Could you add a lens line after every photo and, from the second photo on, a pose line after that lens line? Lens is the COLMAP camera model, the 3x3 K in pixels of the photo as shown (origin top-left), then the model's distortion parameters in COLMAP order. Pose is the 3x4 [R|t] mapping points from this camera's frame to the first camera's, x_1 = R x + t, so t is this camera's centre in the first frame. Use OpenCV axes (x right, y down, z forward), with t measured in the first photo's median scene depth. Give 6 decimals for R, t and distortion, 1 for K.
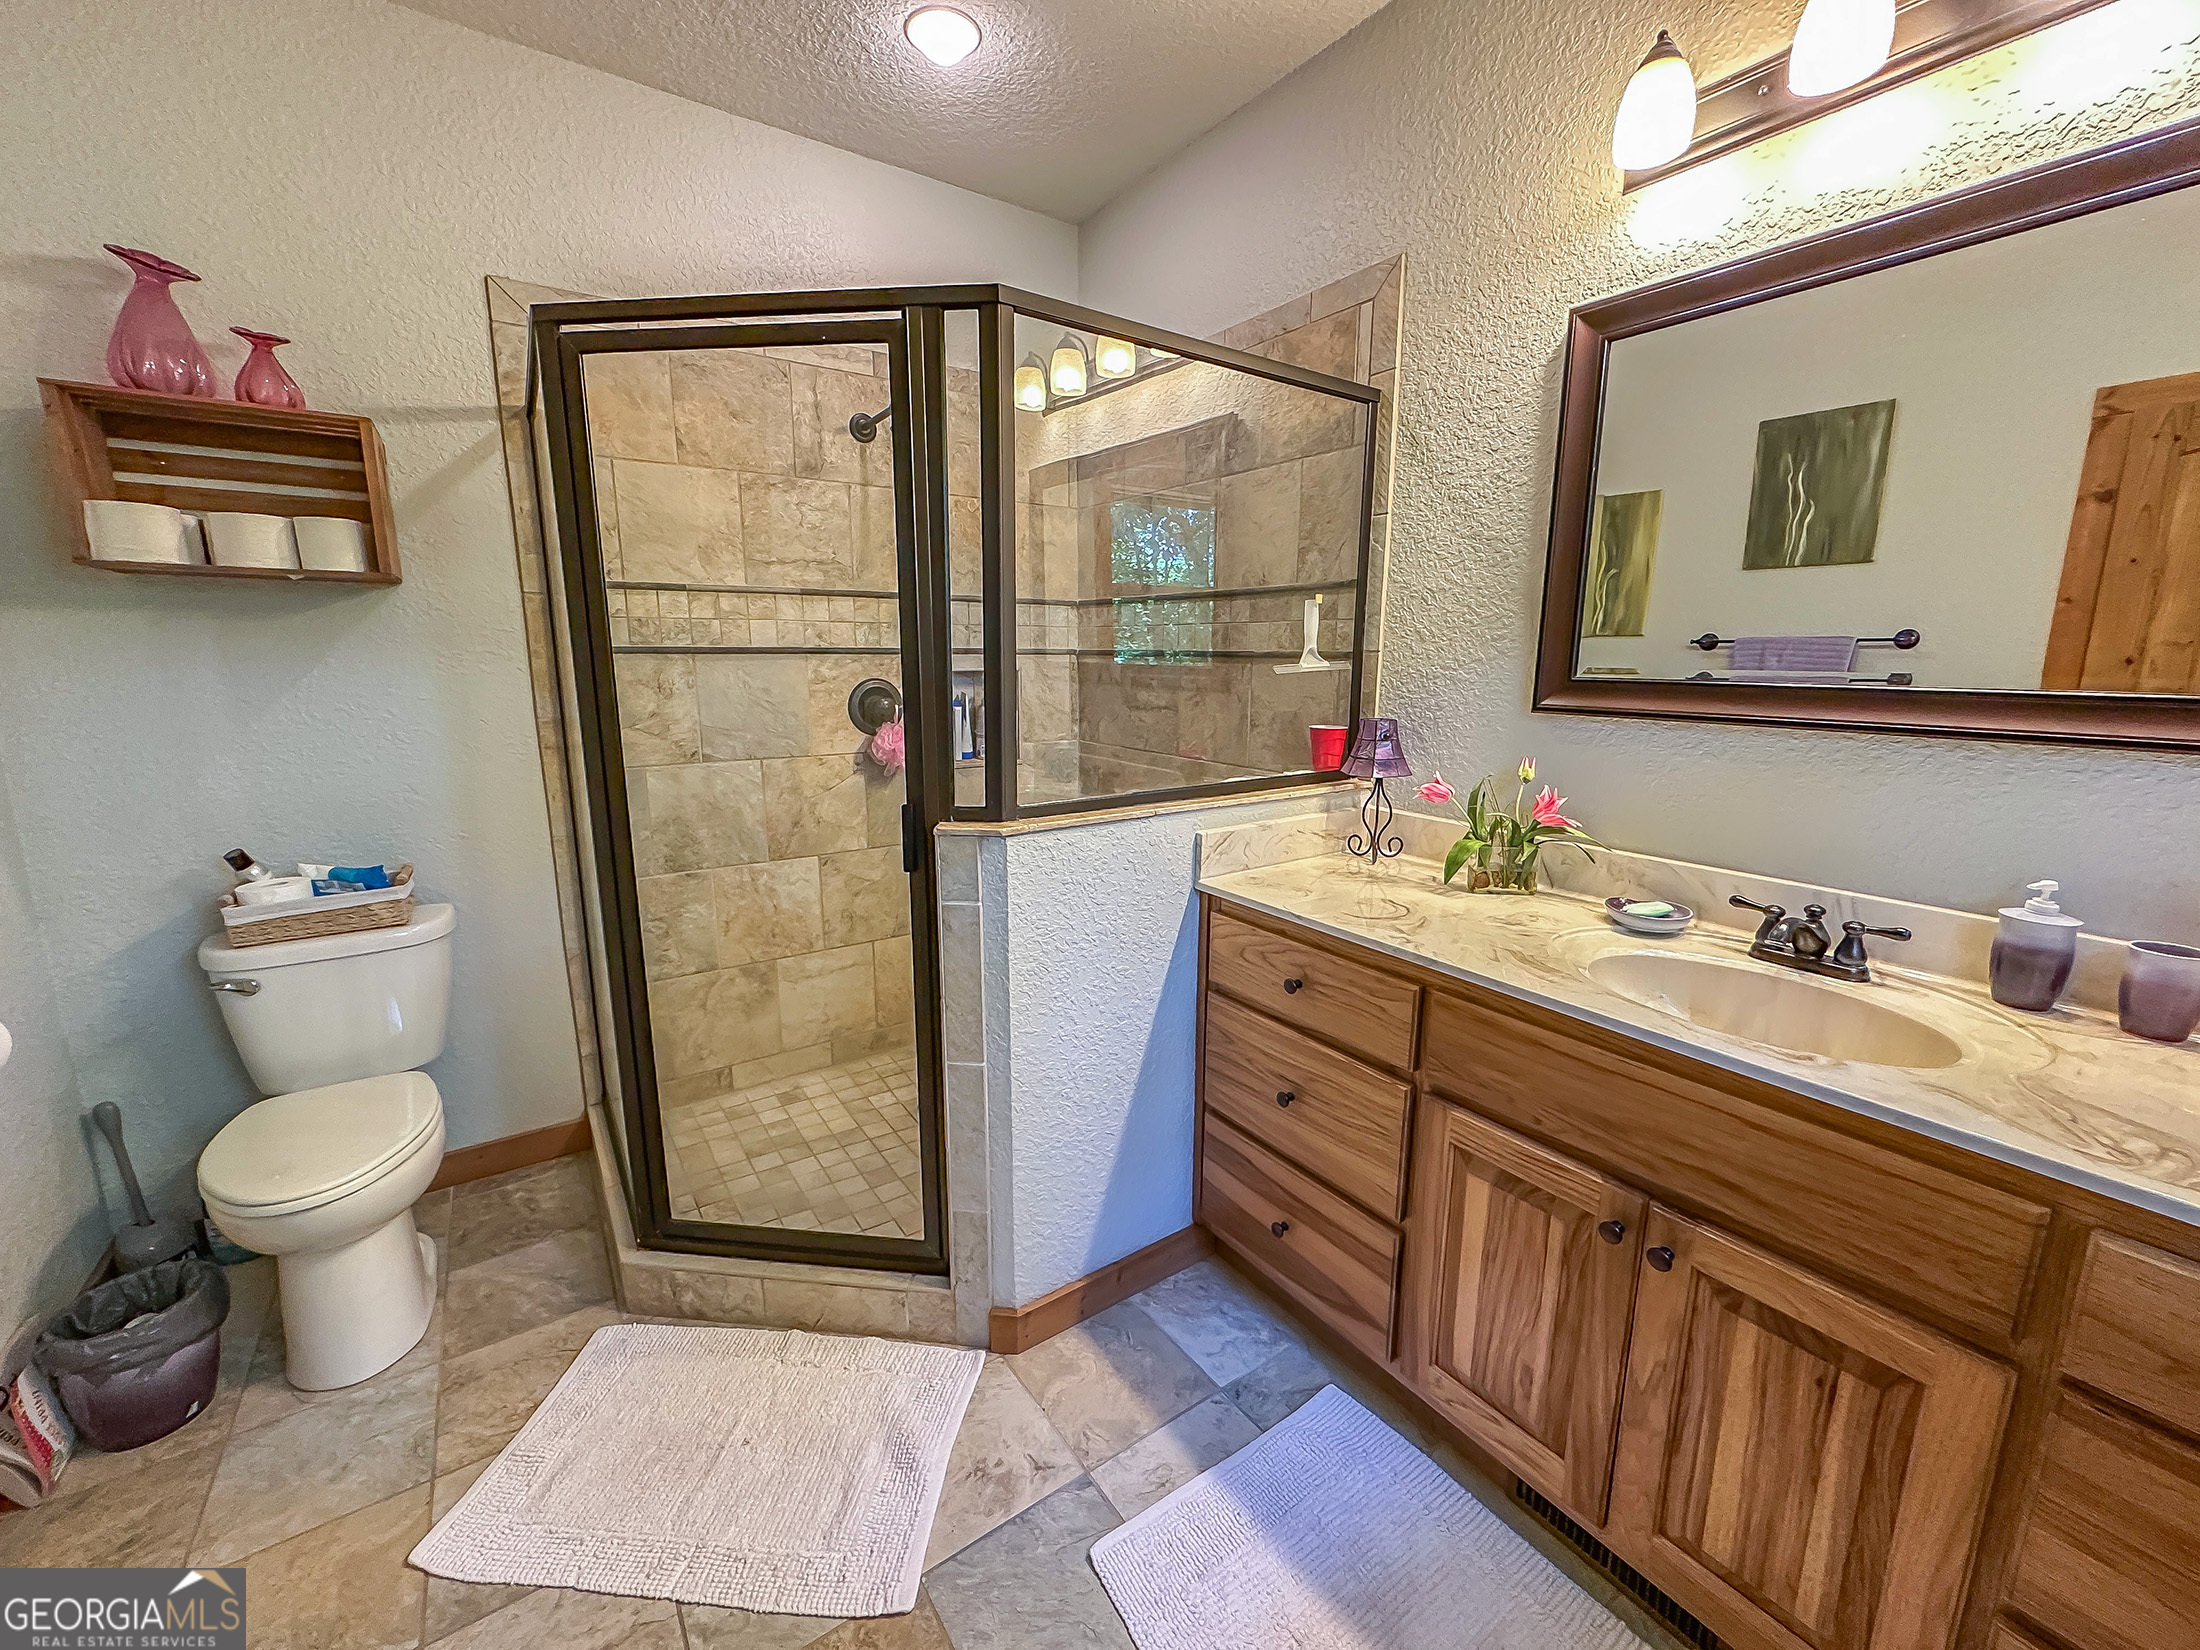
lens RADIAL K [[873.8, 0, 1103.6], [0, 873.8, 820.5], [0, 0, 1]] dist [-0.003057, 0.000404]
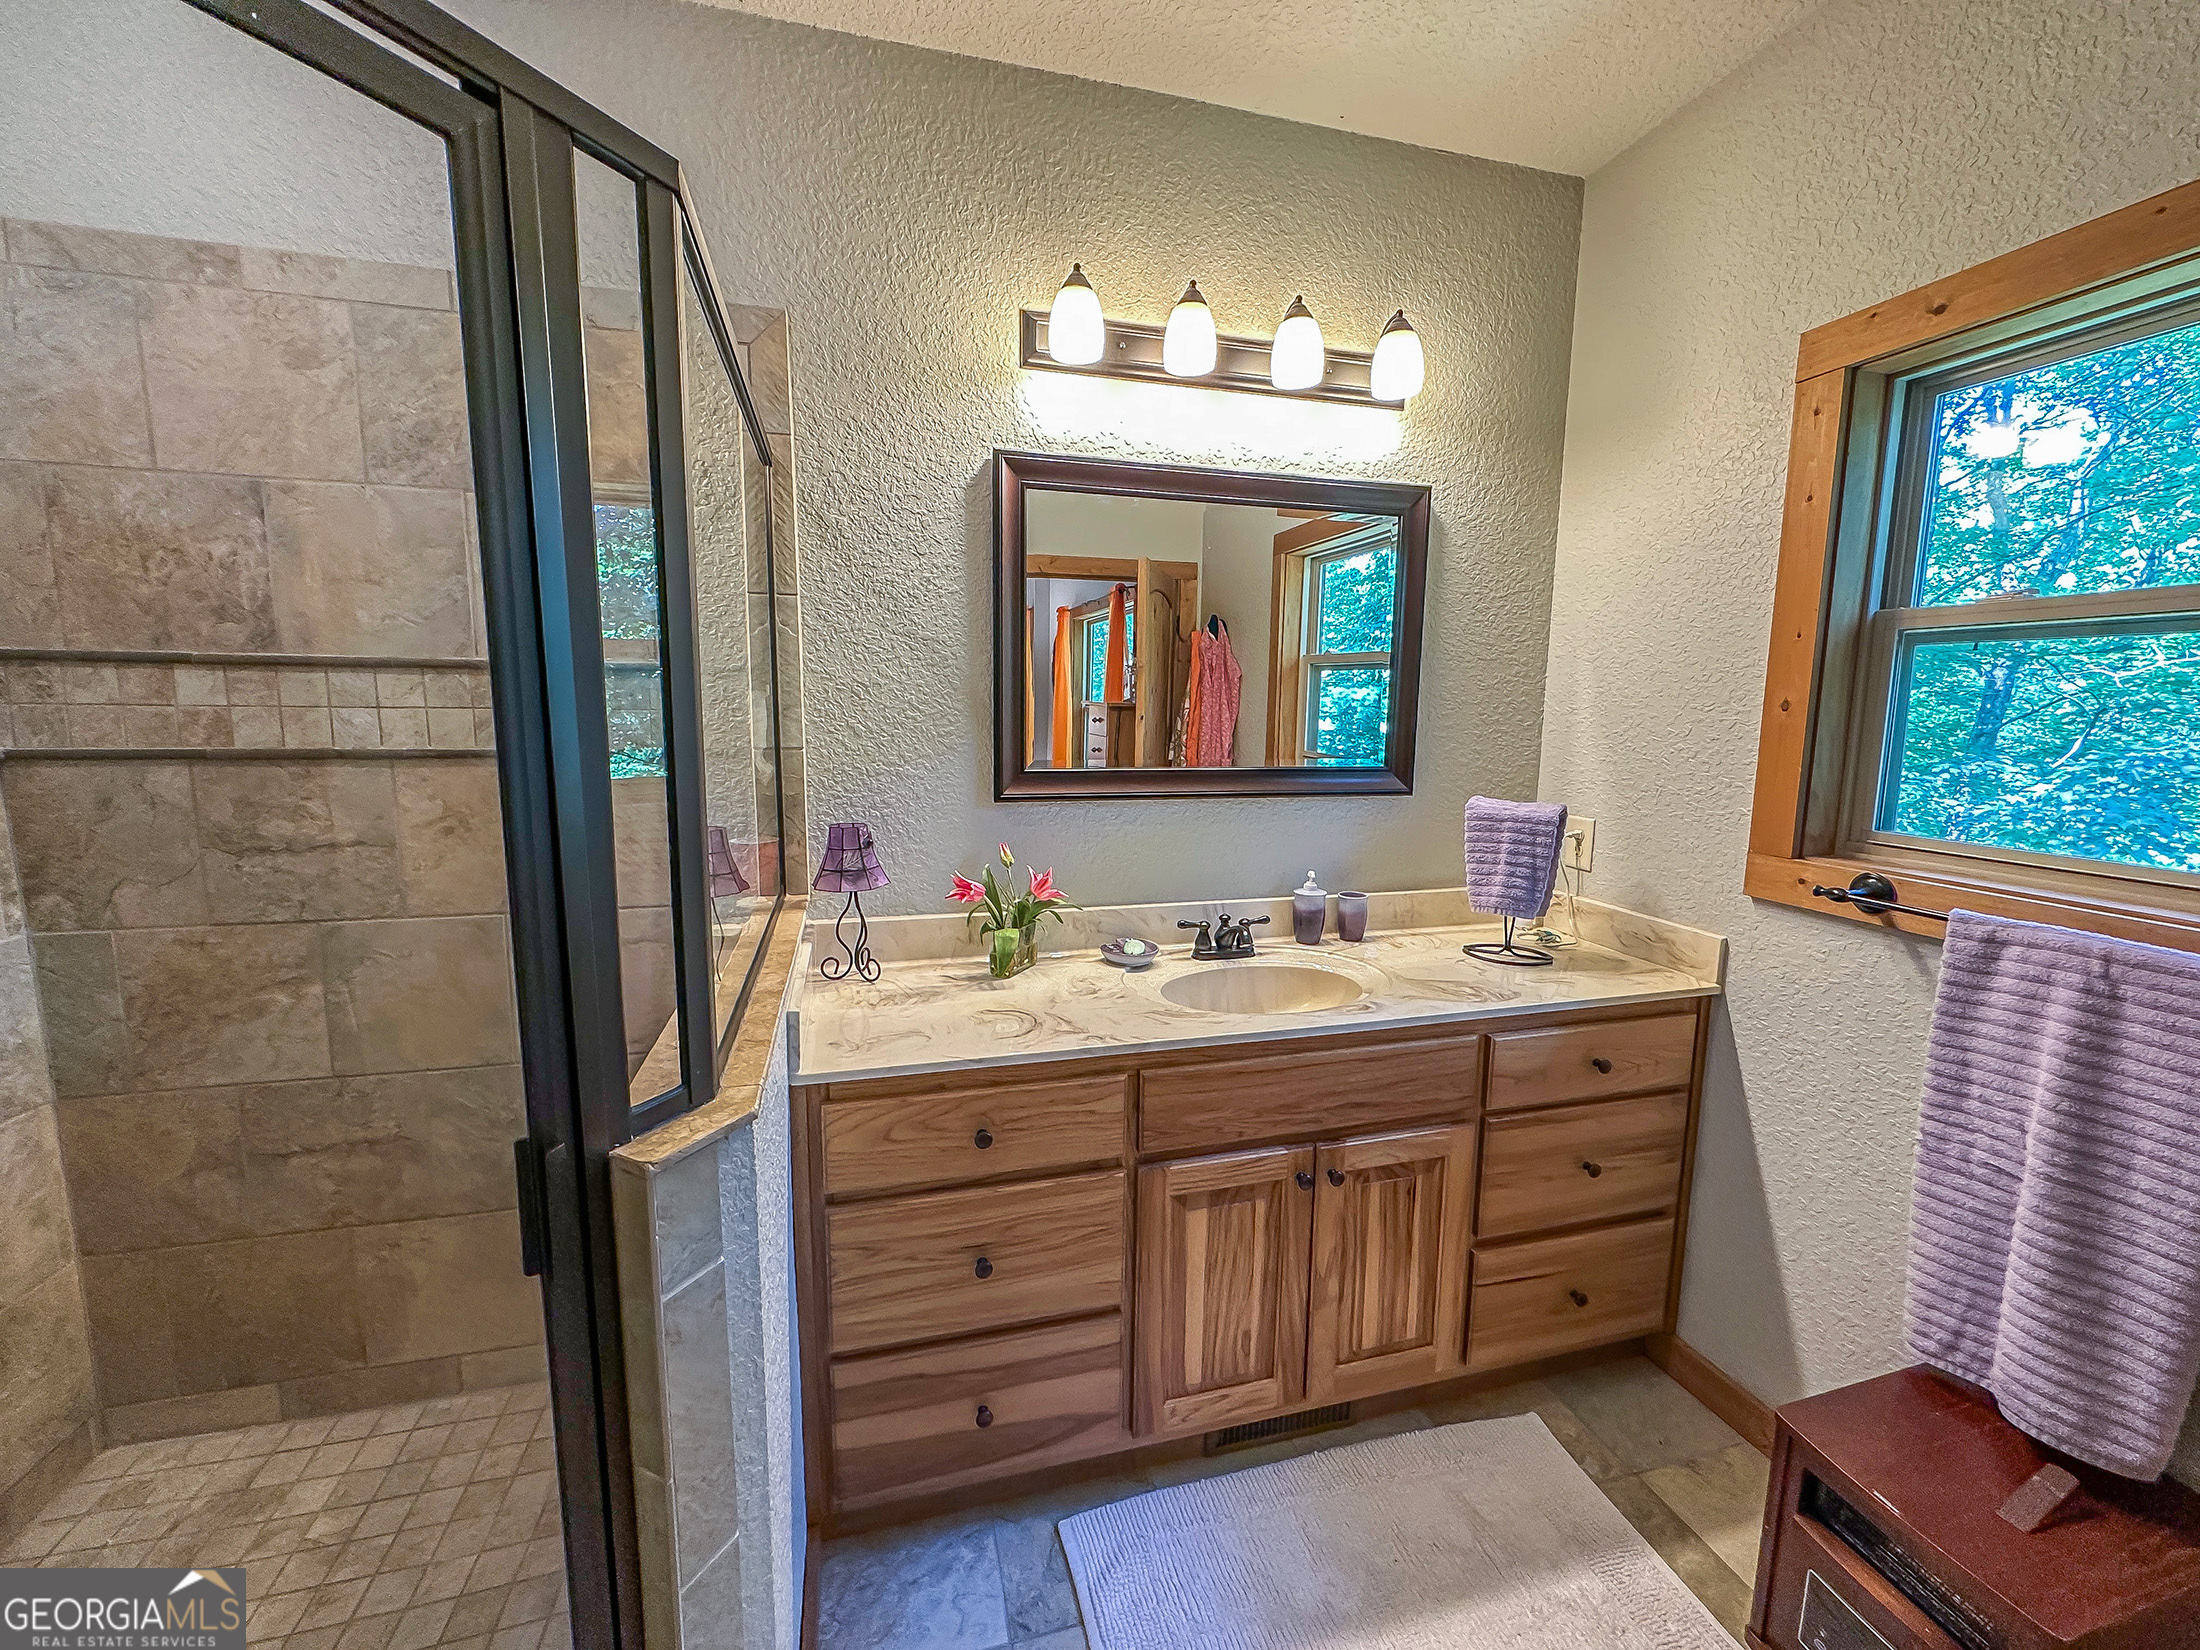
lens RADIAL K [[873.8, 0, 1103.6], [0, 873.8, 820.5], [0, 0, 1]] dist [-0.003057, 0.000404]
pose [[0.338330, -0.126566, 0.932477, -0.546211], [0.170924, 0.982696, 0.071366, -0.176018], [-0.925374, 0.135238, 0.354109, 0.551716]]
